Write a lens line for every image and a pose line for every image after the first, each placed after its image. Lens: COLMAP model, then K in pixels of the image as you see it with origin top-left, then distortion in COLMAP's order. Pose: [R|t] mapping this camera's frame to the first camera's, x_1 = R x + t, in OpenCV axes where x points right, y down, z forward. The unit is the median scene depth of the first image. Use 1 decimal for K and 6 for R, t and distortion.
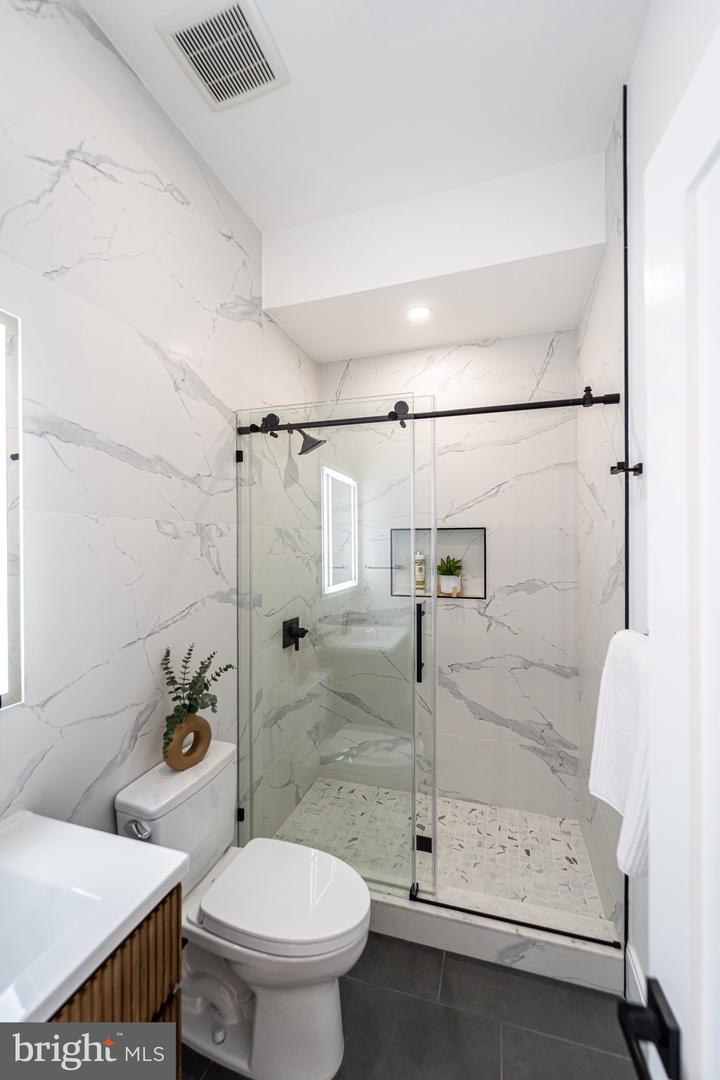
lens RADIAL K [[436.1, 0, 362.5], [0, 436.1, 539.8], [0, 0, 1]] dist [0.002123, -0.000795]
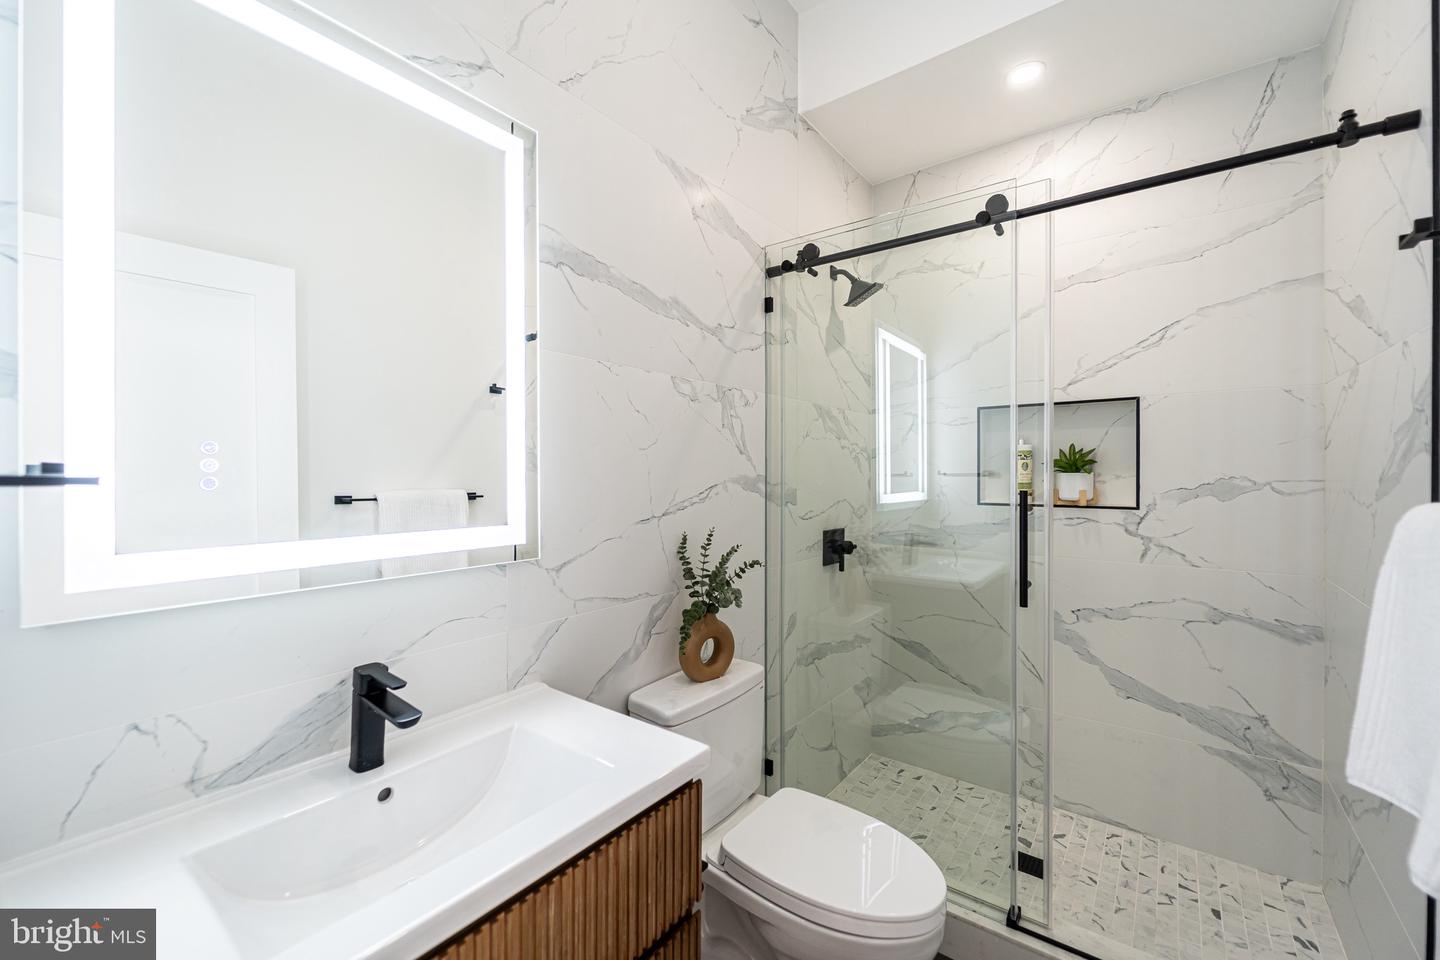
lens RADIAL K [[581.5, 0, 729.6], [0, 581.5, 477.1], [0, 0, 1]] dist [0.002123, -0.000795]
pose [[0.943947, 0.003943, -0.330075, -0.003601], [-0.002831, 0.999989, 0.003849, 0.111431], [0.330086, -0.002699, 0.943947, -0.005958]]
